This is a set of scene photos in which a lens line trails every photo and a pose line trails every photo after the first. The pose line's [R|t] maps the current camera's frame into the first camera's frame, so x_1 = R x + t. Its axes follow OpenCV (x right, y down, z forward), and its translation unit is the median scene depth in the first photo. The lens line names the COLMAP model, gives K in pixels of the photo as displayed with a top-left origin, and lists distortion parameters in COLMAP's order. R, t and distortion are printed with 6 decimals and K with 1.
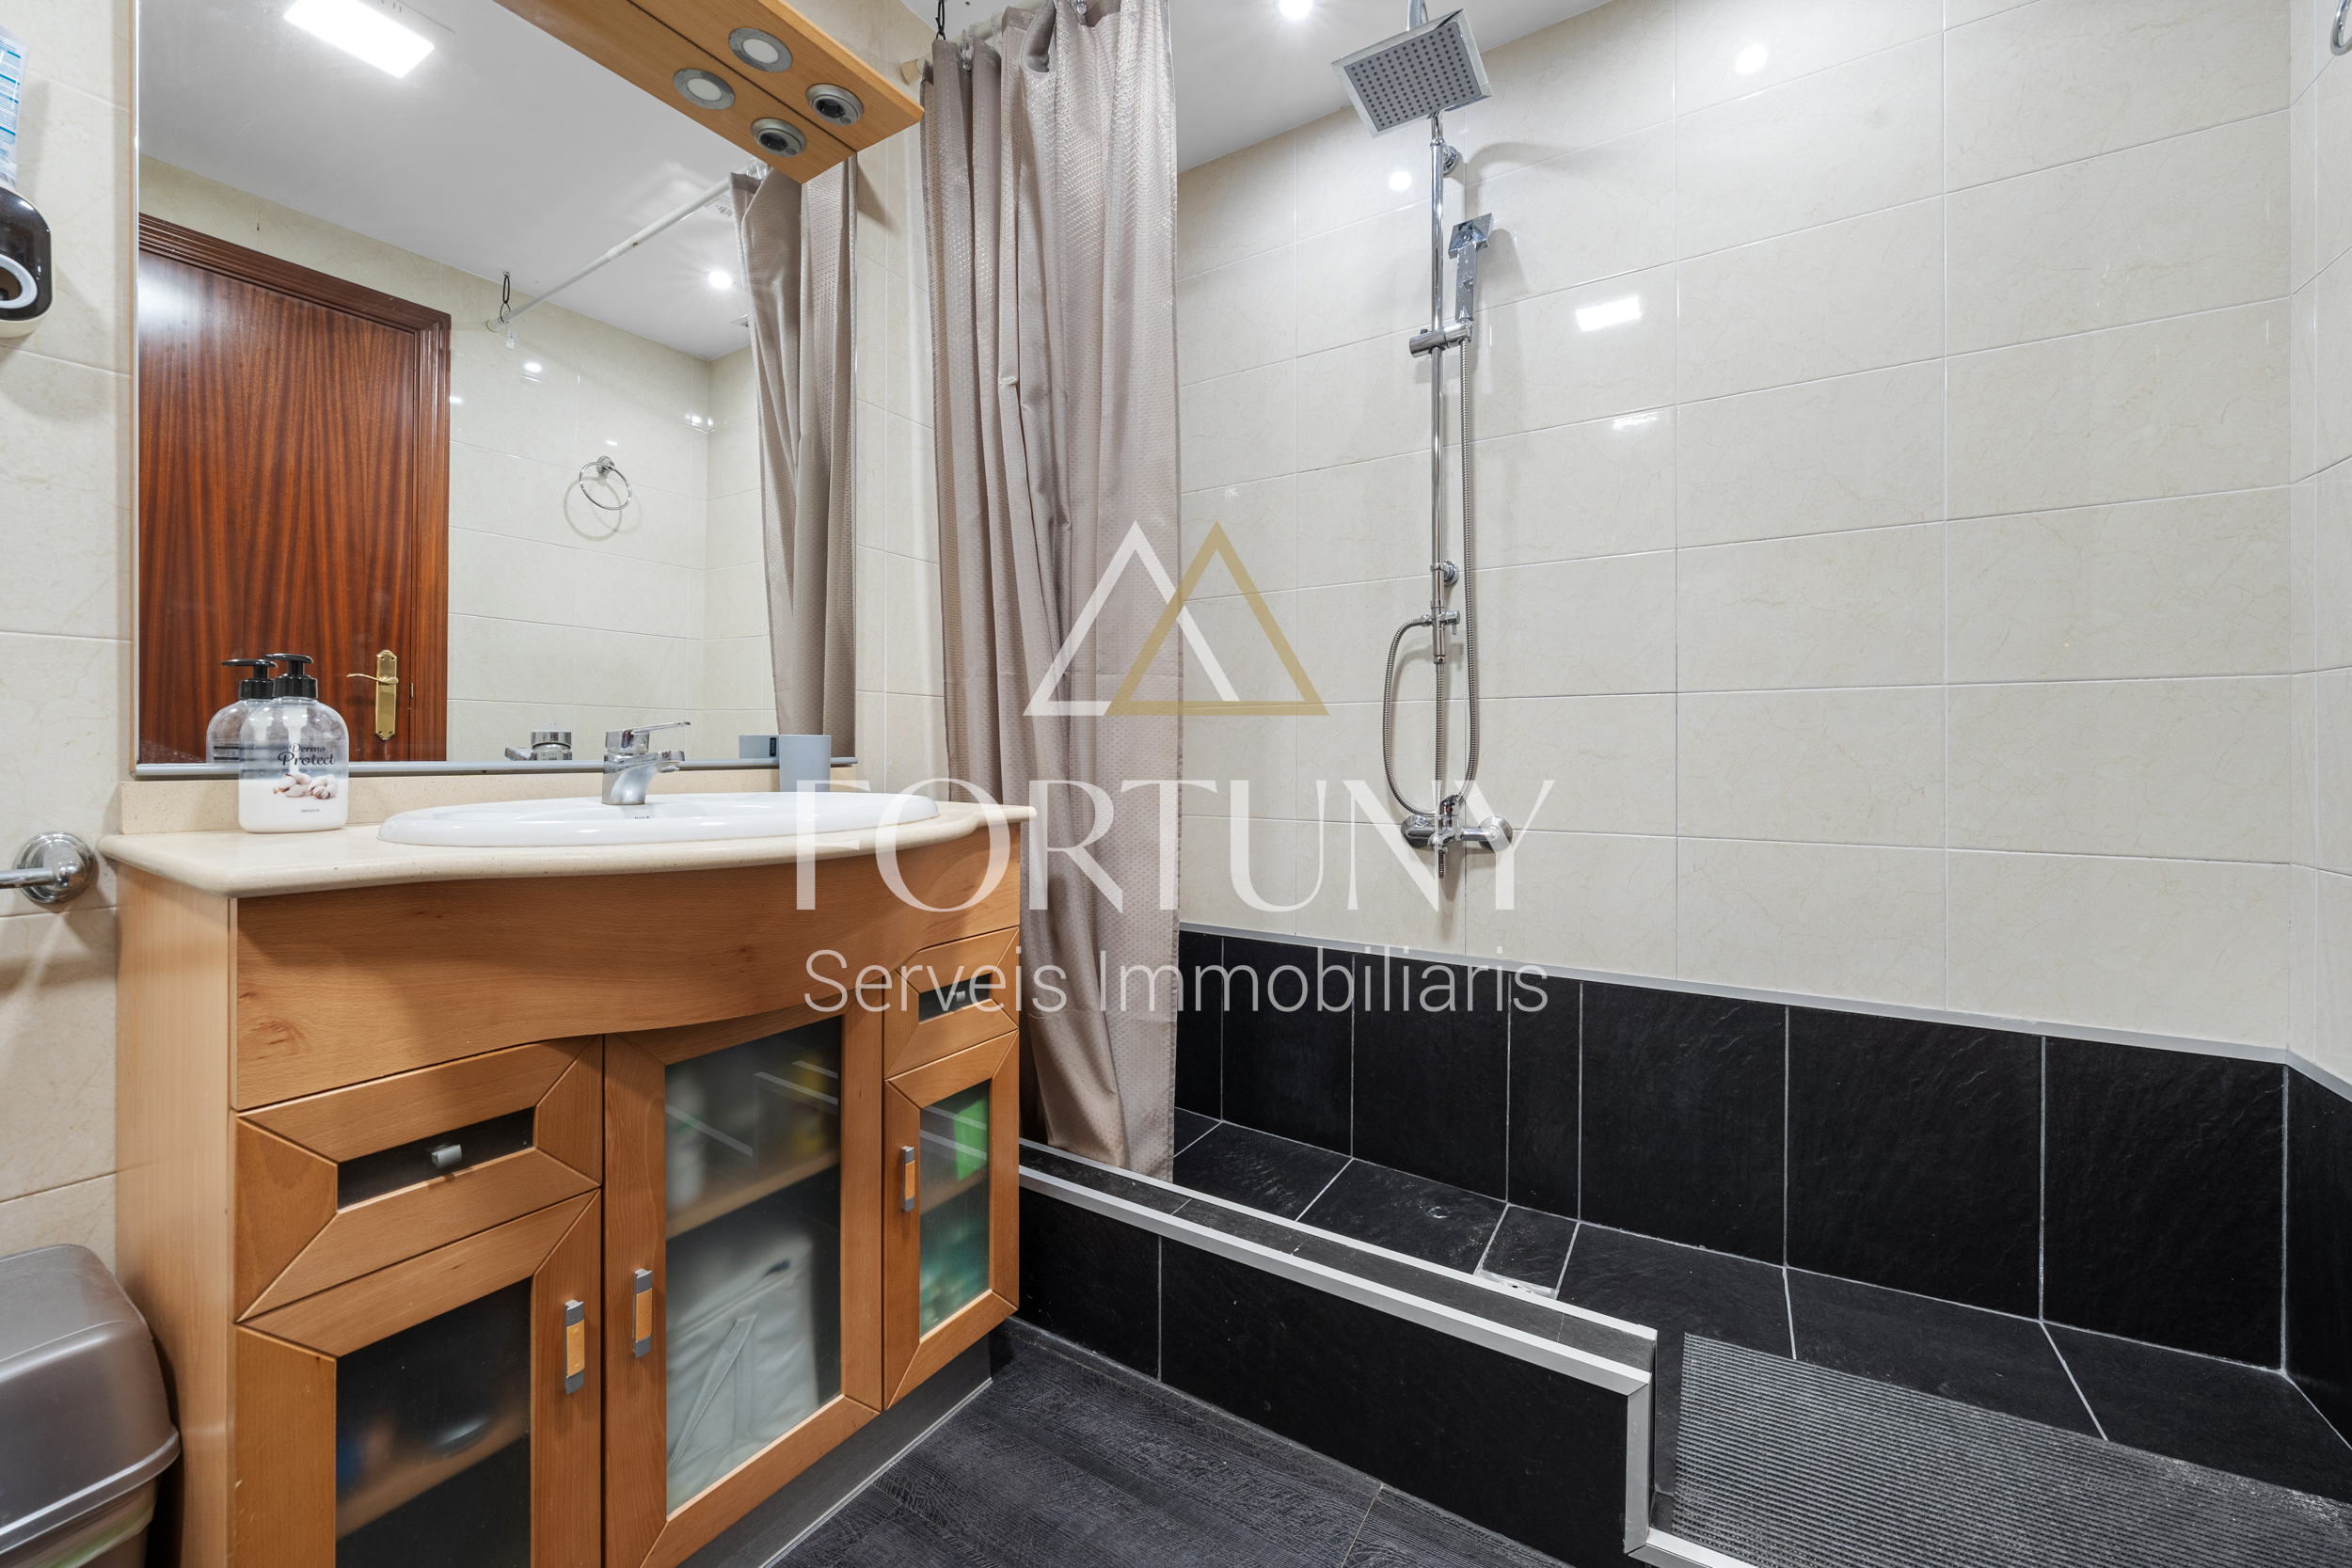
lens RADIAL K [[895.5, 0, 1172.1], [0, 895.5, 752.4], [0, 0, 1]] dist [-0.000048, -0.000007]
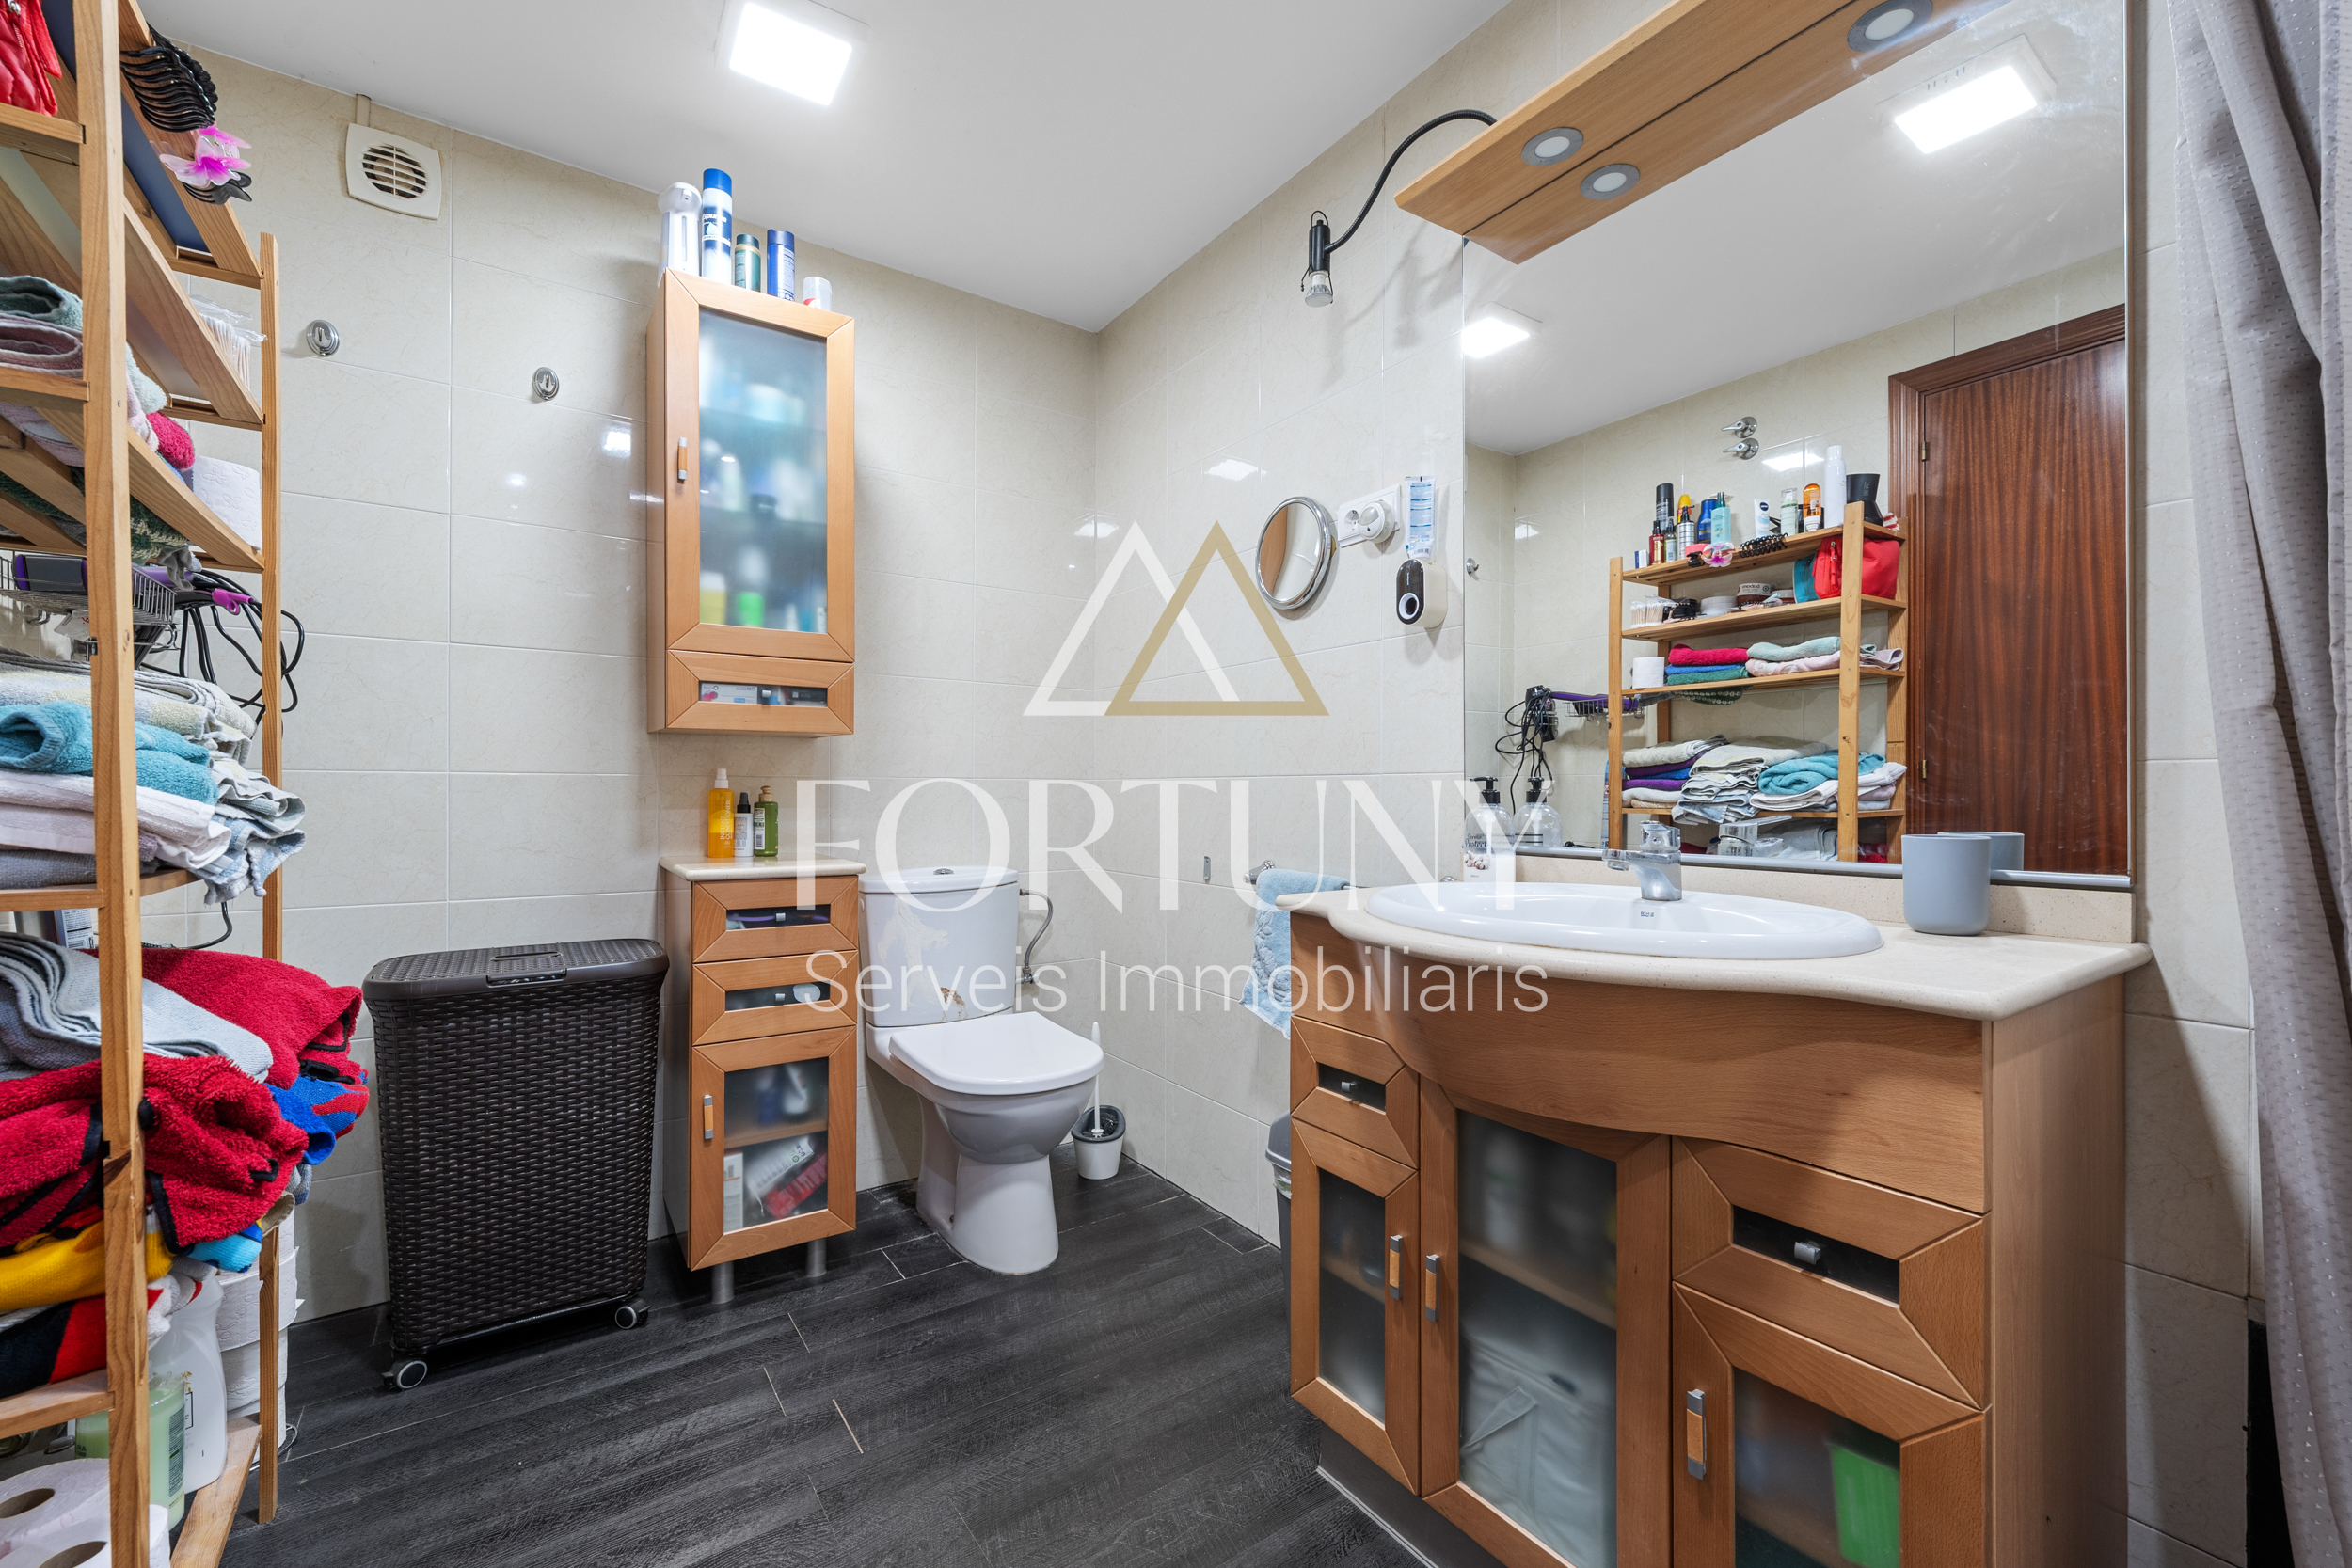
lens RADIAL K [[959.9, 0, 1173.1], [0, 959.9, 798.5], [0, 0, 1]] dist [-0.000241, -0.000034]
pose [[-0.399584, -0.001140, -0.916696, 0.327997], [-0.002161, 0.999998, -0.000302, -0.028797], [0.916694, 0.001860, -0.399586, 0.488193]]
